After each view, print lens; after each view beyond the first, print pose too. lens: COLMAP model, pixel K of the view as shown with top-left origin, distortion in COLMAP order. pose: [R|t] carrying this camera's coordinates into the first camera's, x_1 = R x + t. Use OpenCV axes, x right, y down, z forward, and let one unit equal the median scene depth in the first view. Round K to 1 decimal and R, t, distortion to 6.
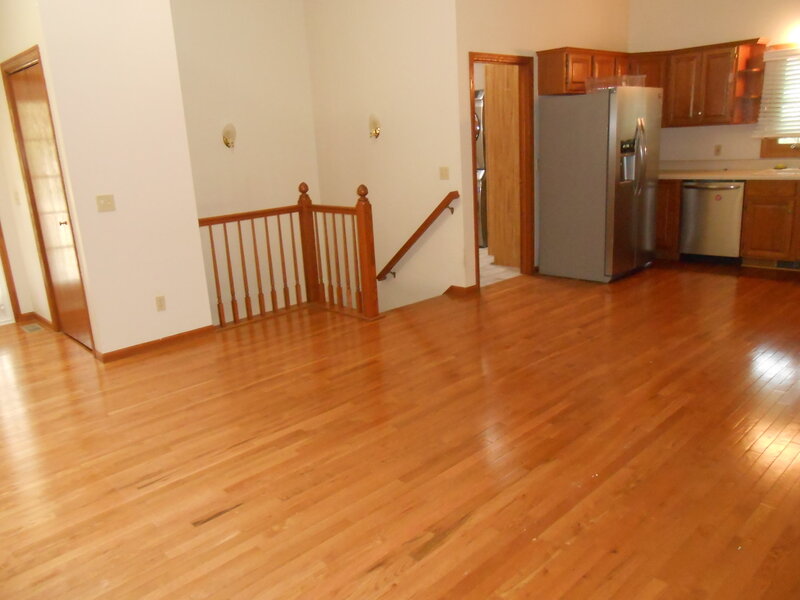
lens RADIAL K [[629.7, 0, 402.4], [0, 629.7, 300.1], [0, 0, 1]] dist [-0.033971, 0.056967]
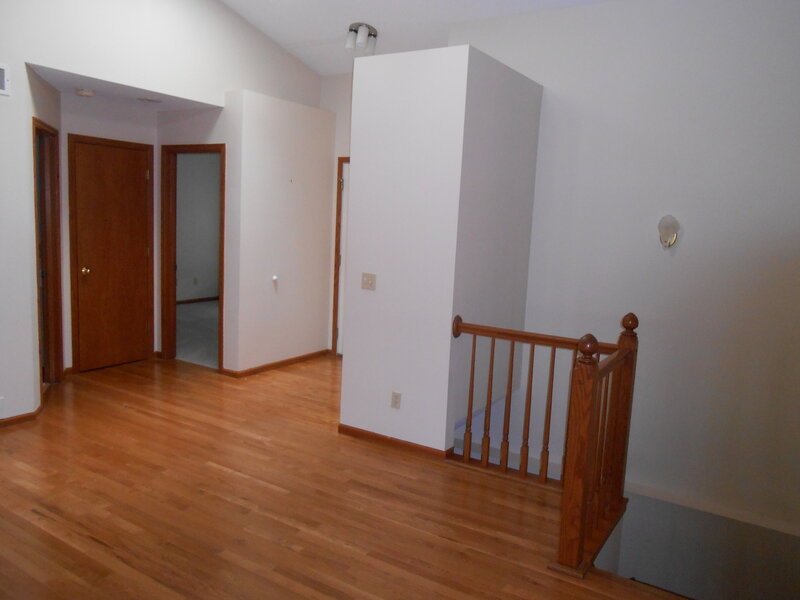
lens RADIAL K [[629.7, 0, 399.8], [0, 629.7, 300.3], [0, 0, 1]] dist [-0.033971, 0.056967]
pose [[0.218624, 0.194219, -0.956286, 0.463106], [-0.301692, 0.945432, 0.123042, -0.251332], [0.928001, 0.261604, 0.265288, 0.758196]]
